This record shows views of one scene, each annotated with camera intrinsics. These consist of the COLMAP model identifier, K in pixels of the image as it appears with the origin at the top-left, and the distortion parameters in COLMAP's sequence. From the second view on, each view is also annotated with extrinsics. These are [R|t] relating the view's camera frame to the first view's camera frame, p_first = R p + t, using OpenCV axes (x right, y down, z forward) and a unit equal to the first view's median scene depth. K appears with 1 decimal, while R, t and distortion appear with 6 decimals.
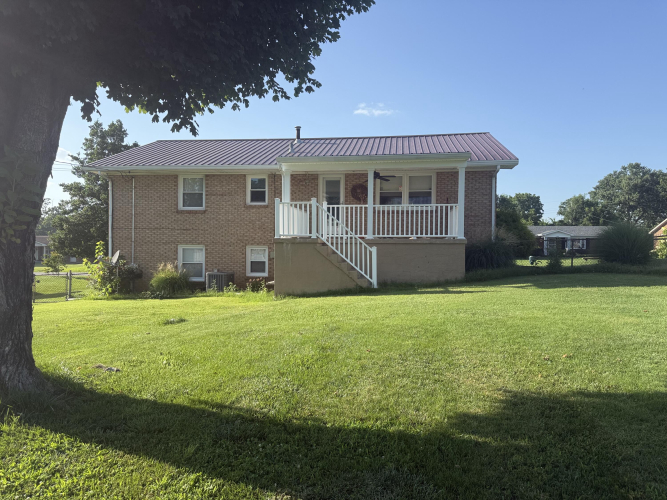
lens RADIAL K [[412.2, 0, 333.6], [0, 412.2, 233.4], [0, 0, 1]] dist [0.000571, -0.000134]
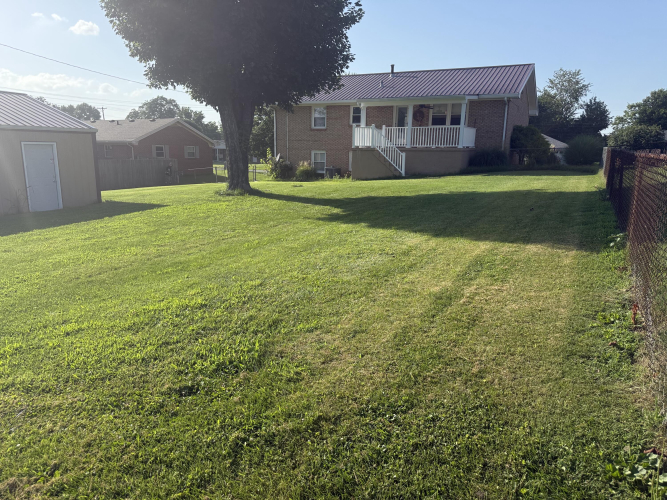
lens RADIAL K [[470.2, 0, 333.5], [0, 470.2, 250.0], [0, 0, 1]] dist [0.089507, -0.000697]
pose [[0.926202, 0.091864, -0.365666, 0.457933], [-0.007431, 0.974122, 0.225900, -0.012520], [0.376955, -0.206512, 0.902916, -0.797893]]
